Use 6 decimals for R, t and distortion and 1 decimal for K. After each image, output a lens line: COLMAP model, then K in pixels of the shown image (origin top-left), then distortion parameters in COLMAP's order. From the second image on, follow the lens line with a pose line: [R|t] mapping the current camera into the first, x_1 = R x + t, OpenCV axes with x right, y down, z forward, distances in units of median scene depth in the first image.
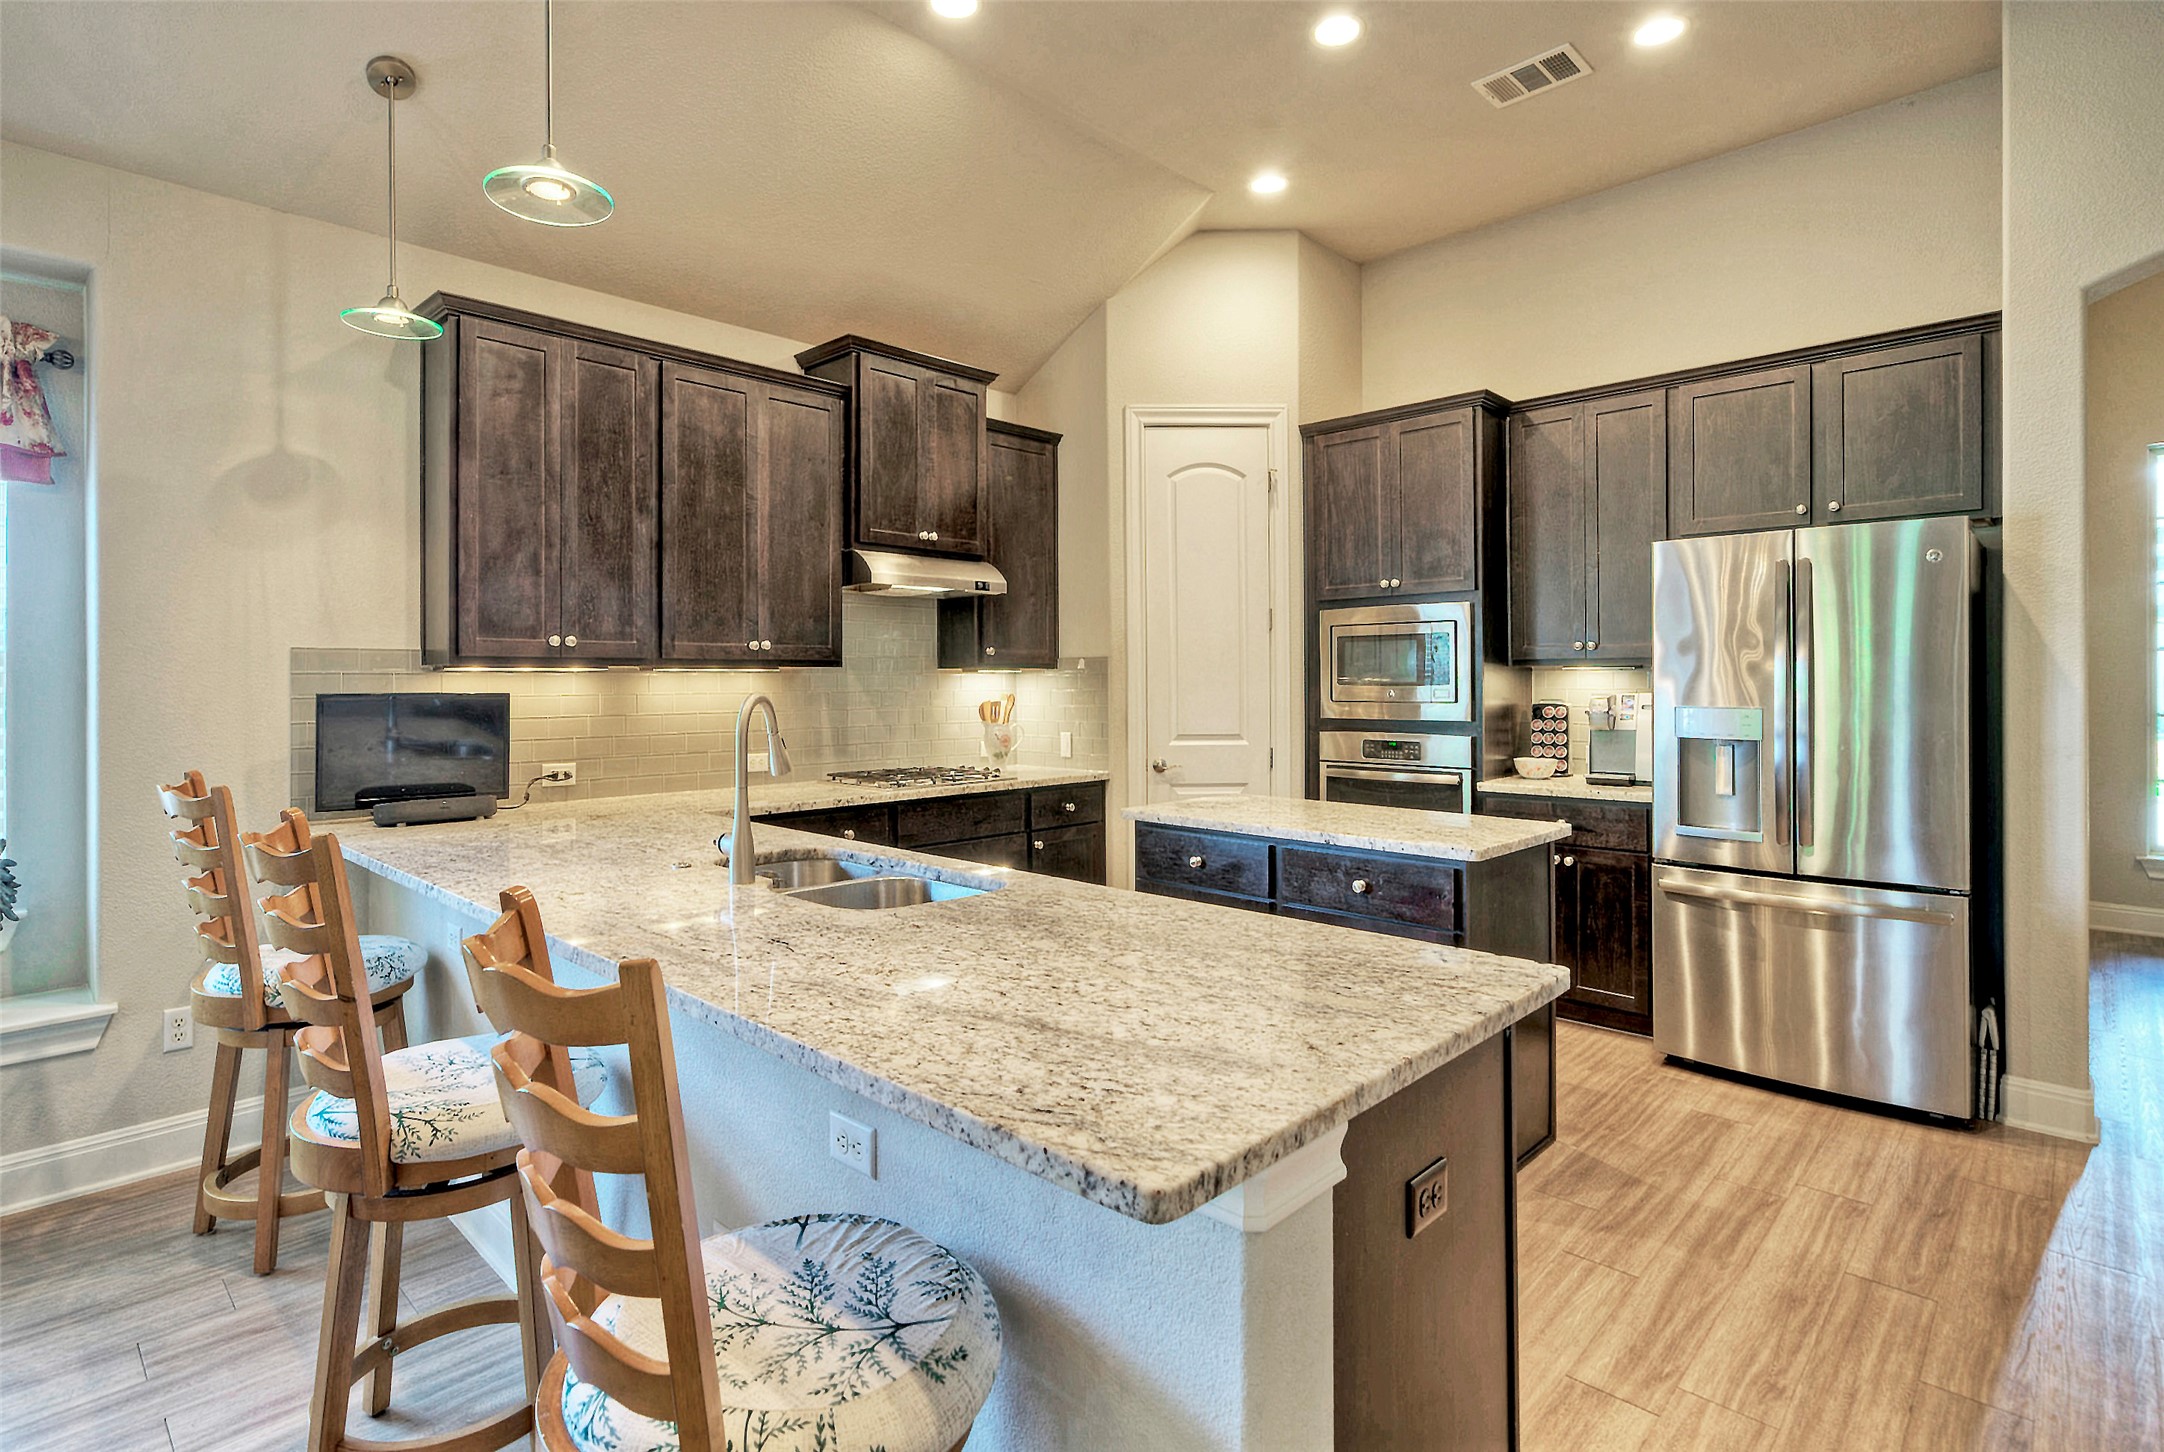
lens RADIAL K [[1035.0, 0, 1072.2], [0, 1035.0, 679.6], [0, 0, 1]] dist [0.024924, -0.001808]
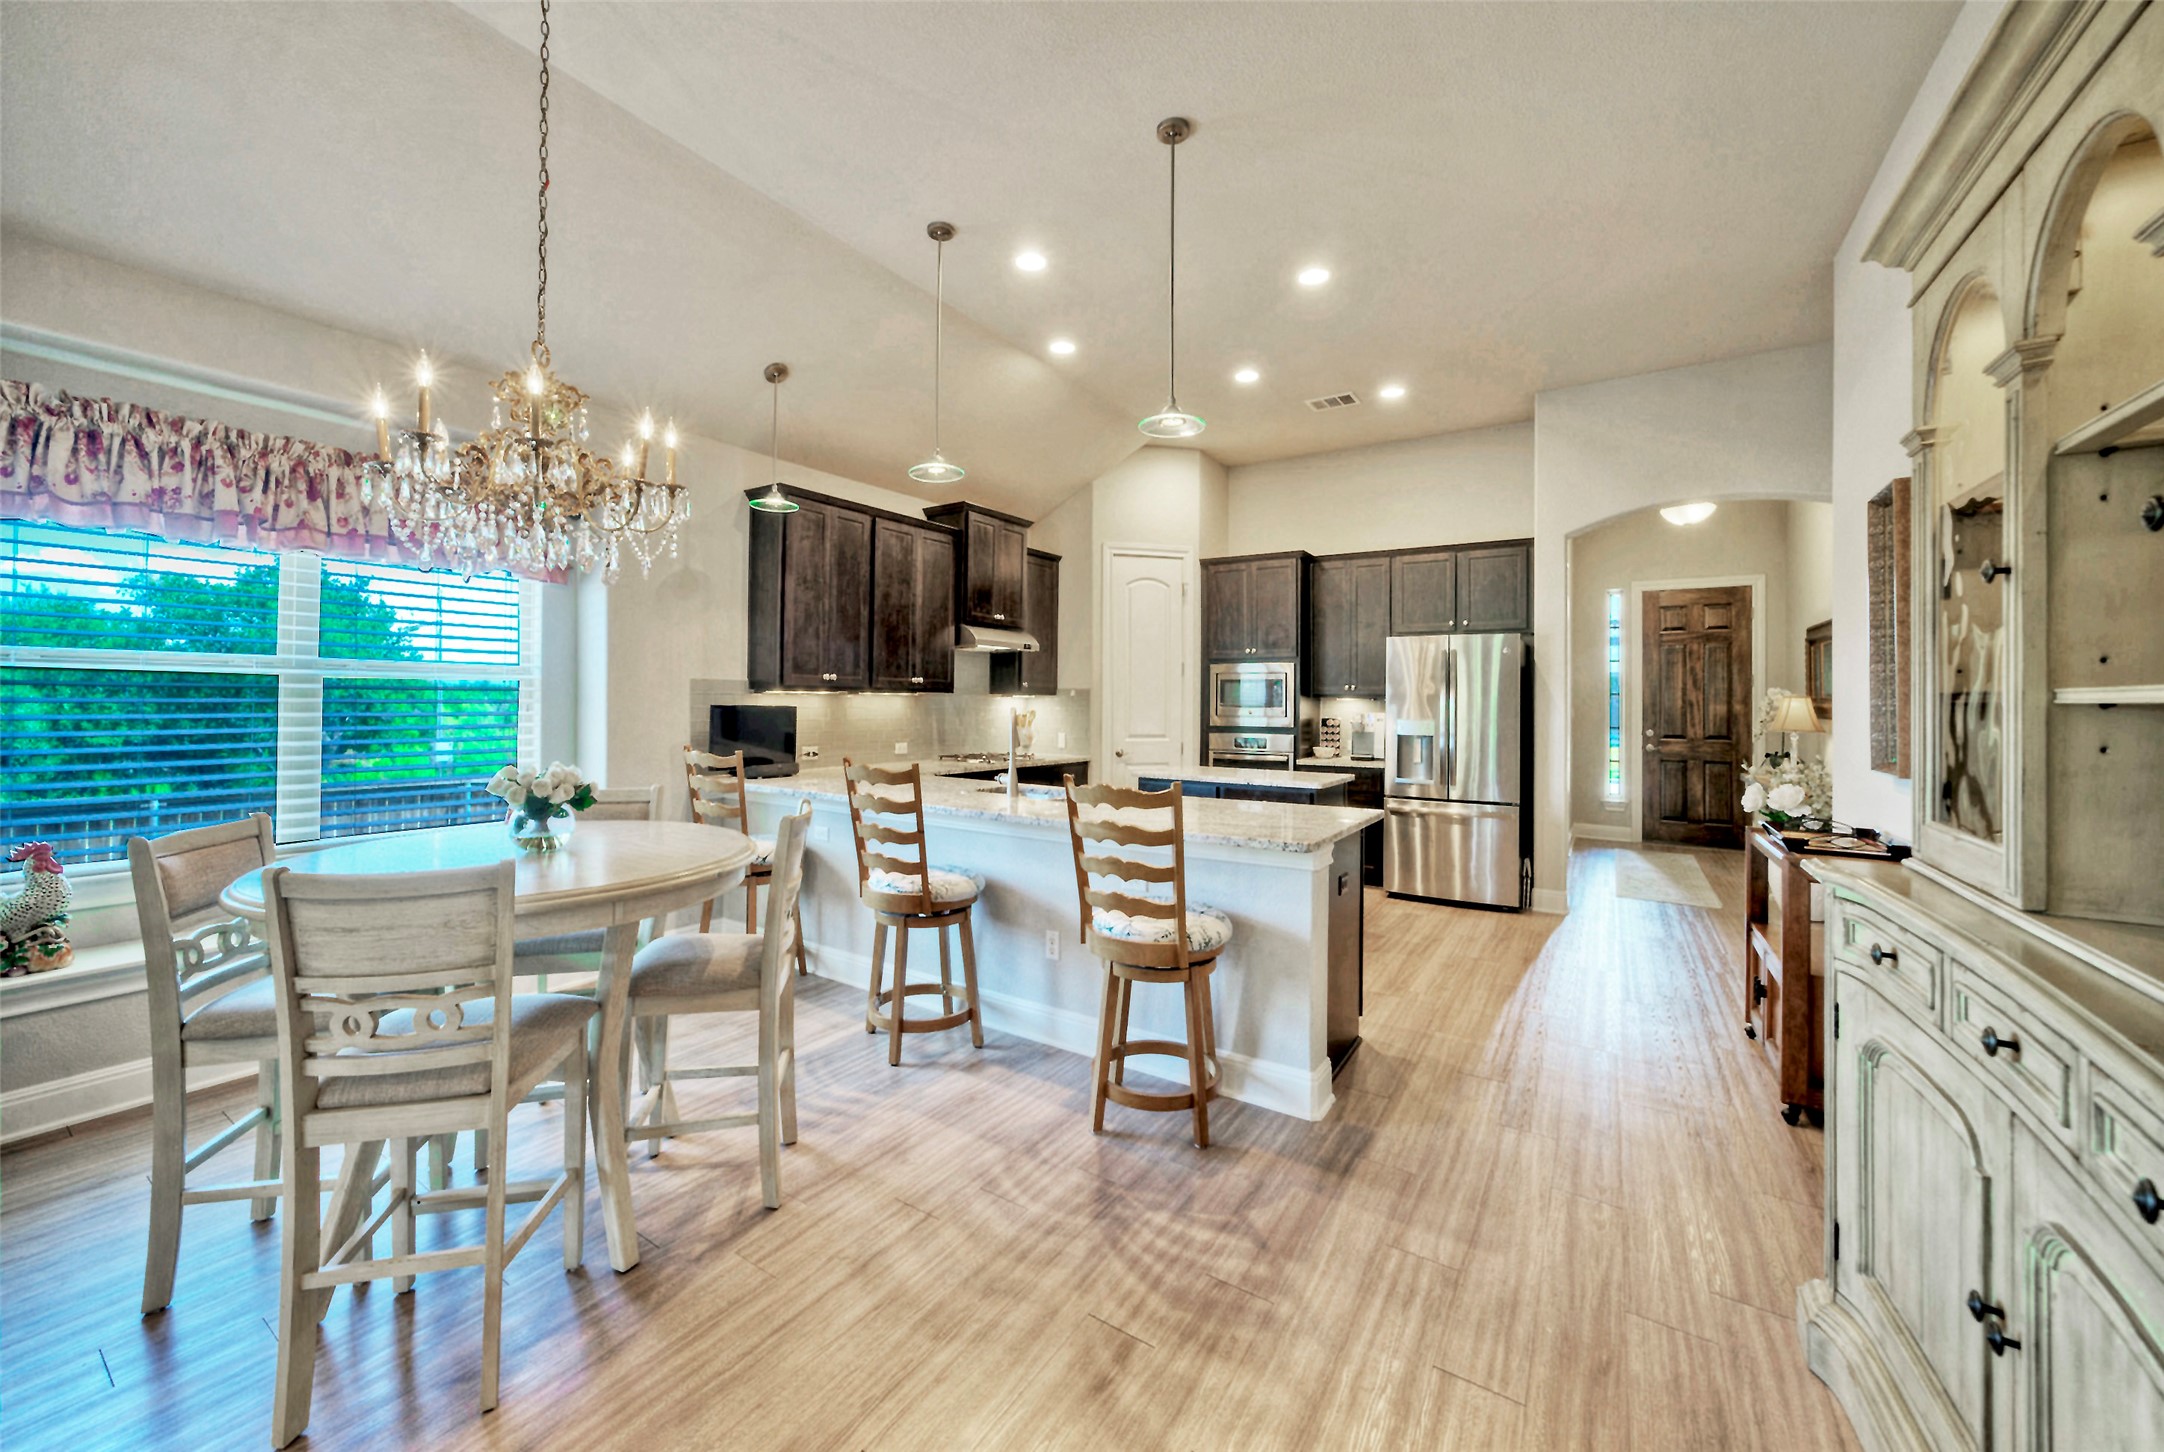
lens RADIAL K [[805.2, 0, 1085.4], [0, 805.2, 696.9], [0, 0, 1]] dist [-0.005423, 0.003243]
pose [[0.981208, 0.014282, 0.192425, -0.269807], [-0.013396, 0.999893, -0.005906, -0.000655], [-0.192489, 0.003218, 0.981294, -0.355851]]
